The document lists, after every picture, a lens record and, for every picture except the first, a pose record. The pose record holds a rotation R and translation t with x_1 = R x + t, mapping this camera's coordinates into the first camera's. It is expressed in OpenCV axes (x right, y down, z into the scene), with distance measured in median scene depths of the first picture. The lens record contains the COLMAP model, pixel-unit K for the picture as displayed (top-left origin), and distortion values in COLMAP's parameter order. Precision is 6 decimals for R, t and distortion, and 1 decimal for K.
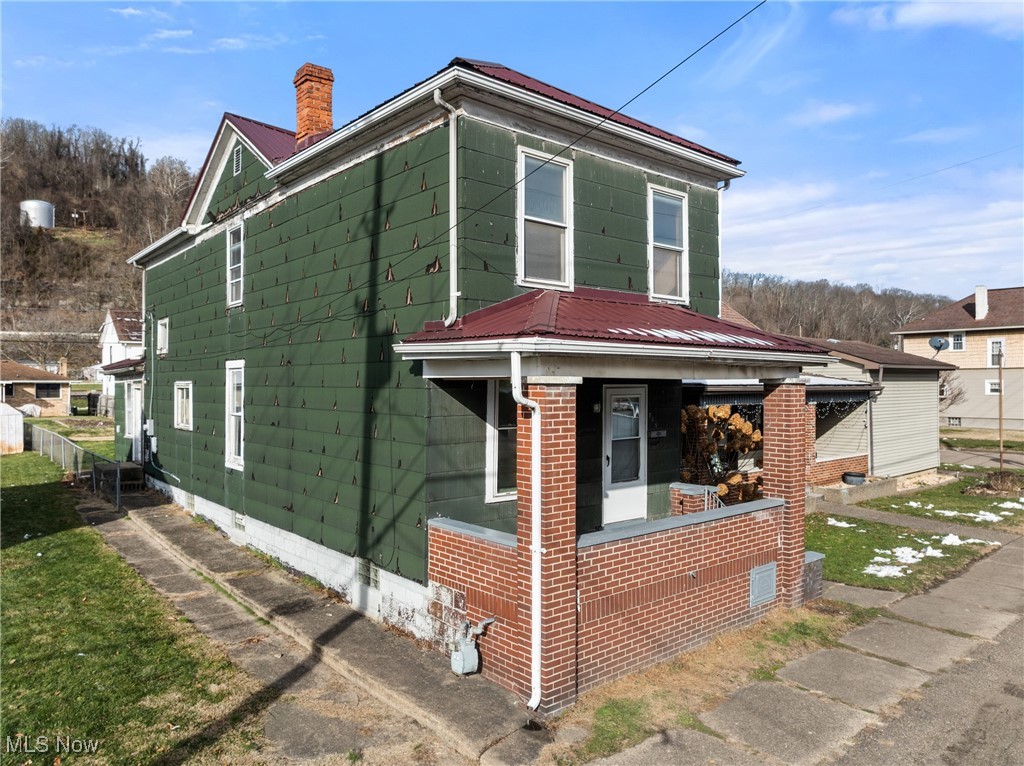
lens RADIAL K [[736.6, 0, 524.6], [0, 736.6, 383.8], [0, 0, 1]] dist [-0.044074, -0.006079]
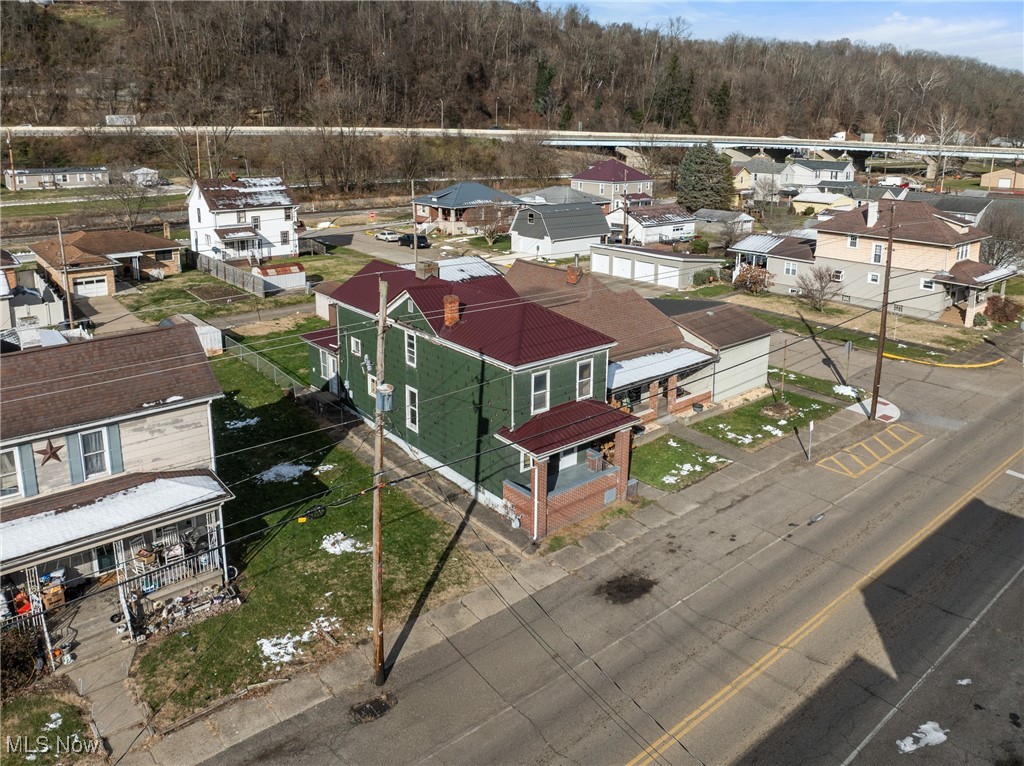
lens RADIAL K [[756.3, 0, 522.3], [0, 756.3, 308.6], [0, 0, 1]] dist [-0.046682, -0.000773]
pose [[0.999903, 0.013061, -0.004795, -0.035856], [-0.011638, 0.974000, 0.226247, -1.193887], [0.007625, -0.226169, 0.974058, -1.892180]]
